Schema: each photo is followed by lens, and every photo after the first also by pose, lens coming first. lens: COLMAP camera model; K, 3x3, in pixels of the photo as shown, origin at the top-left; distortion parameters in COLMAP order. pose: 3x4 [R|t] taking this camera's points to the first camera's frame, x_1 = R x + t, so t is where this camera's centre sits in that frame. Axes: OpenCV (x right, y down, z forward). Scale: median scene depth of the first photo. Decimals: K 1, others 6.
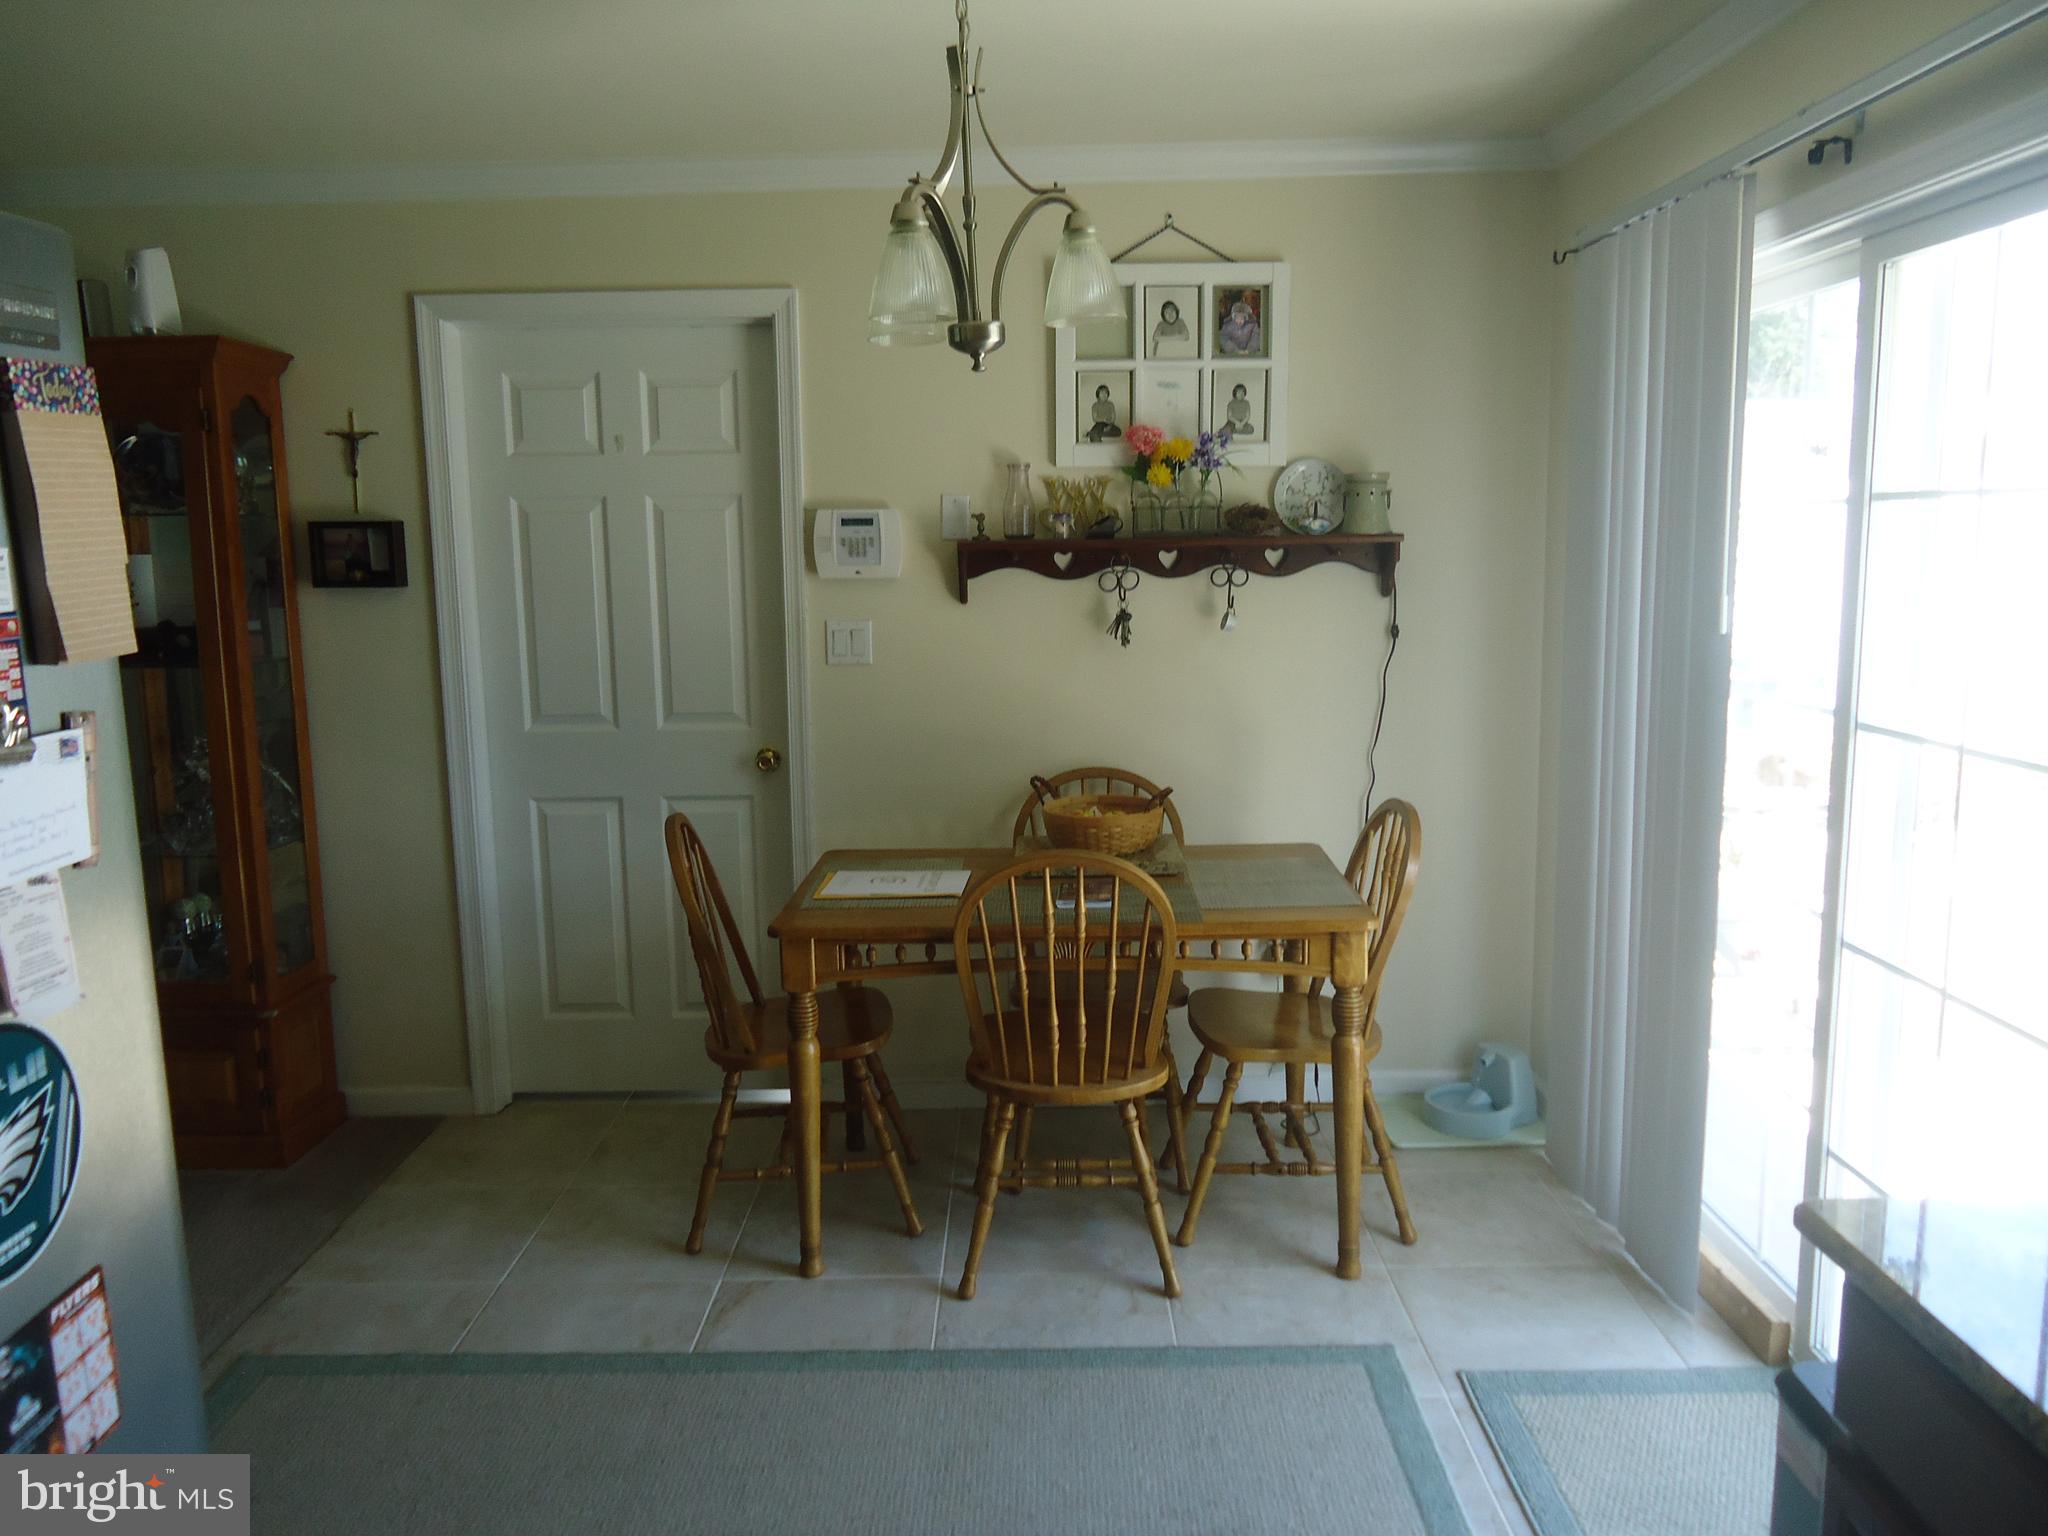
lens RADIAL K [[1492.0, 0, 1024.9], [0, 1492.0, 759.6], [0, 0, 1]] dist [-0.005918, 0.000476]
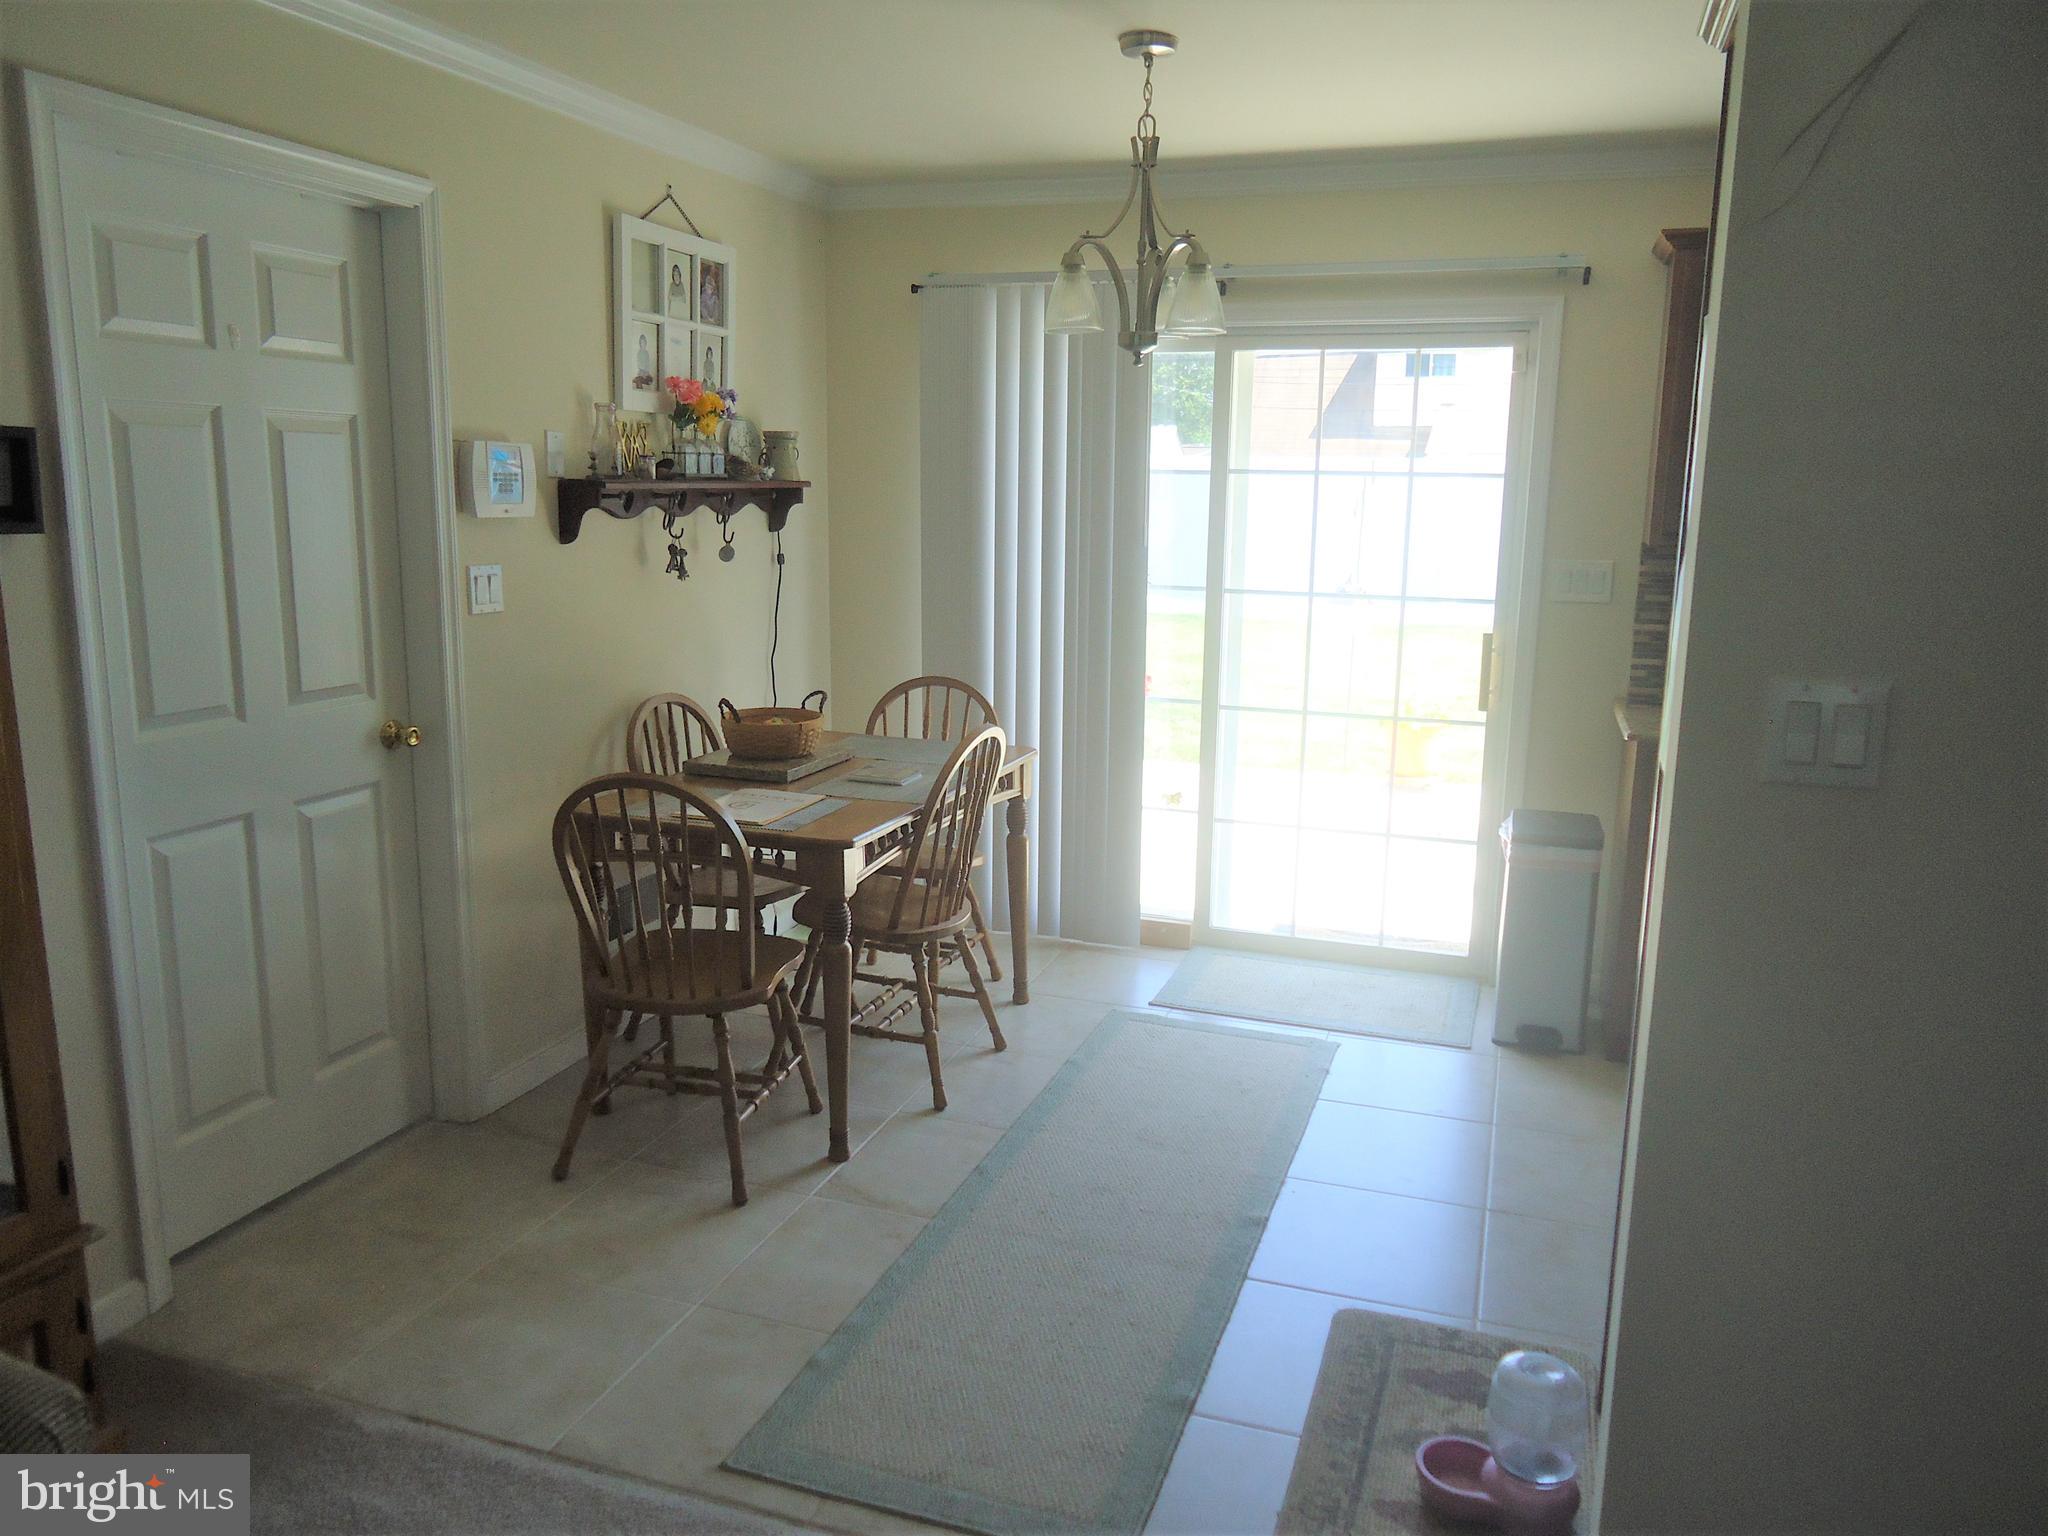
lens RADIAL K [[1492.0, 0, 1024.9], [0, 1492.0, 759.6], [0, 0, 1]] dist [-0.005918, 0.000476]
pose [[0.321783, -0.153615, 0.934269, -0.897168], [0.120620, 0.985362, 0.120472, -0.047006], [-0.939099, 0.073926, 0.335602, 0.407365]]
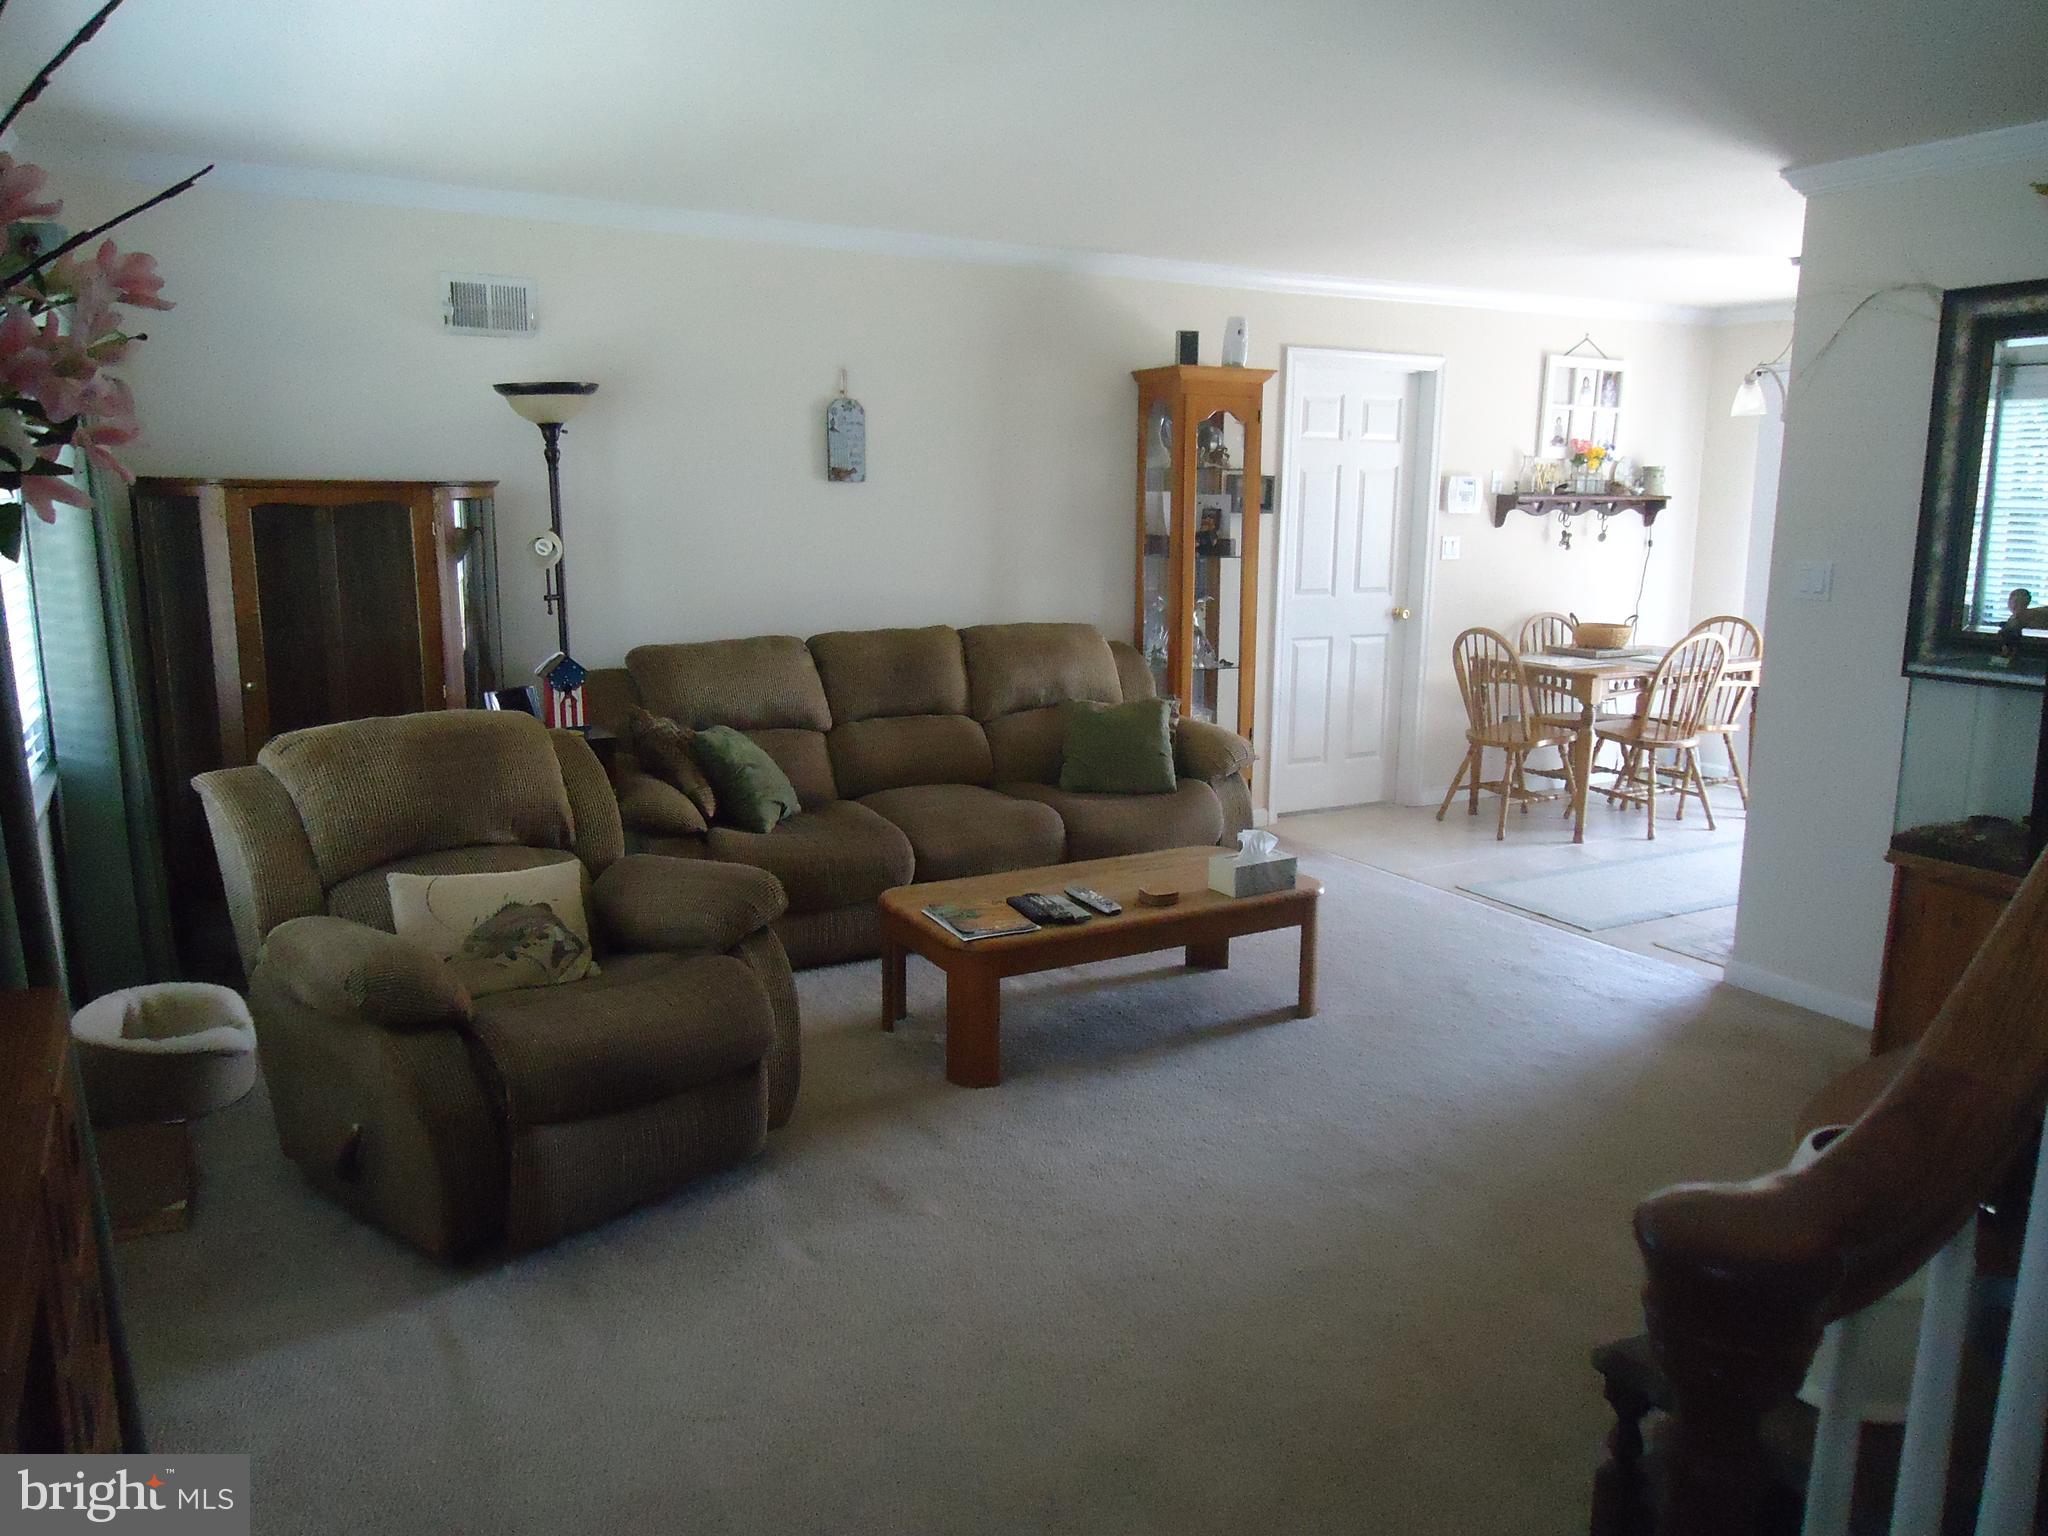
lens RADIAL K [[1492.0, 0, 1024.9], [0, 1492.0, 759.6], [0, 0, 1]] dist [-0.005918, 0.000476]
pose [[0.873152, -0.064862, 0.483114, -1.543386], [0.048315, 0.997743, 0.046632, 0.075609], [-0.485048, -0.017375, 0.874315, -0.389572]]
